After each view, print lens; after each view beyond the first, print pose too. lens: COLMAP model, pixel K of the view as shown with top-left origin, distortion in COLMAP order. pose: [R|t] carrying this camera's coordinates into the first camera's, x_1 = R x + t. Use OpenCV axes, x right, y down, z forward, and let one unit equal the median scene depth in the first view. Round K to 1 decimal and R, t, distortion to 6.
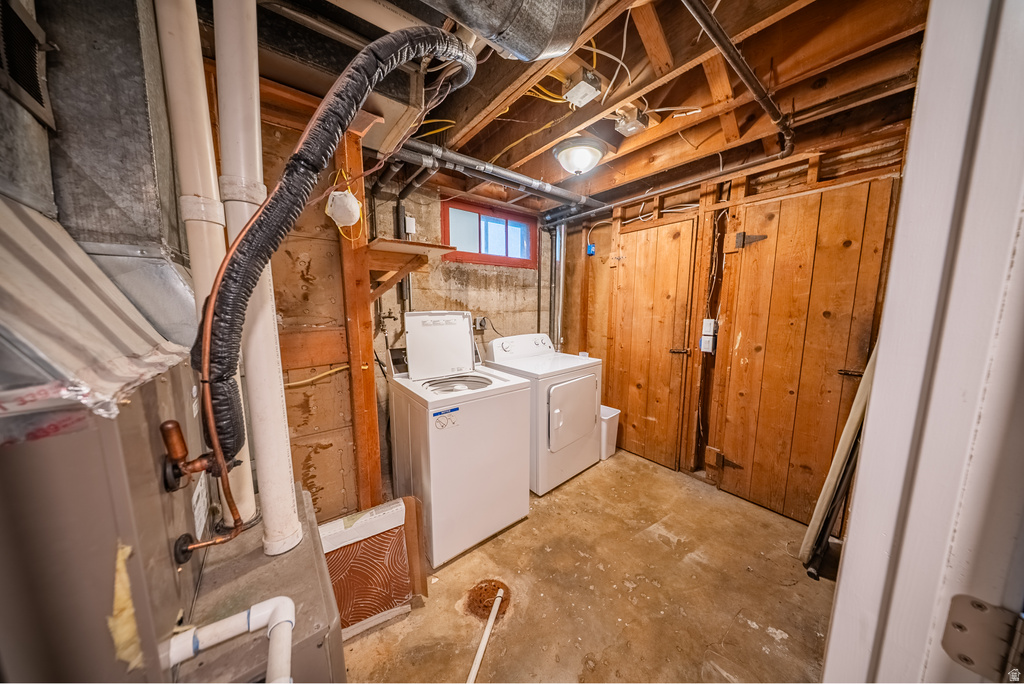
lens RADIAL K [[306.1, 0, 512.8], [0, 306.1, 347.2], [0, 0, 1]] dist [0.000183, -0.000005]
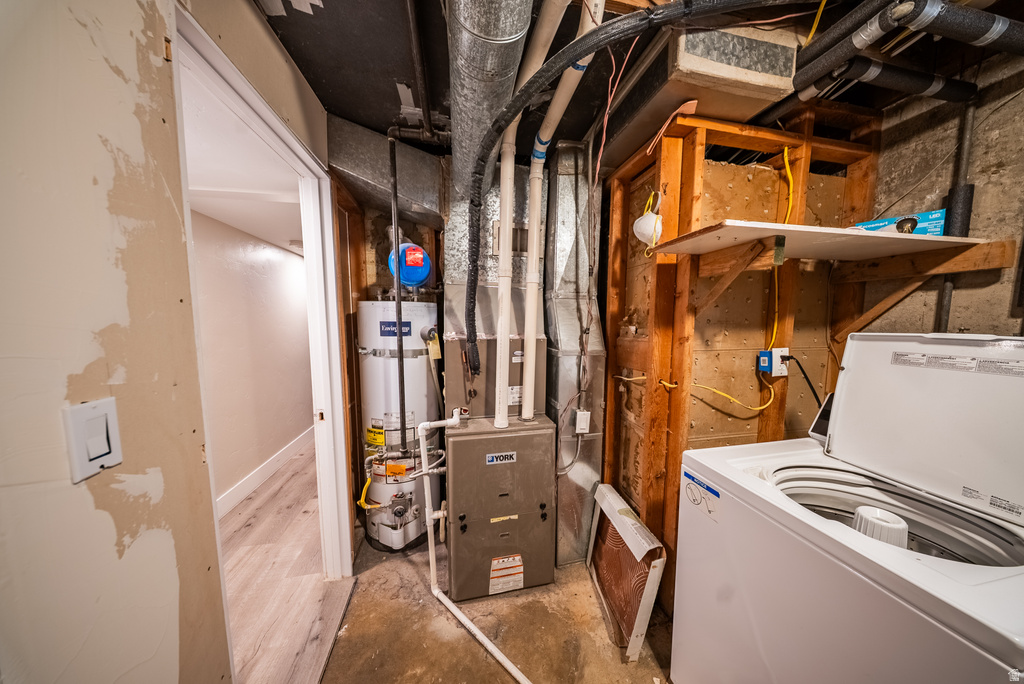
lens RADIAL K [[306.1, 0, 512.8], [0, 306.1, 347.2], [0, 0, 1]] dist [0.000183, -0.000005]
pose [[-0.448744, 0.085317, -0.889579, 0.524301], [-0.119831, 0.980698, 0.154504, -0.127530], [0.885590, 0.175931, -0.429859, 0.897256]]
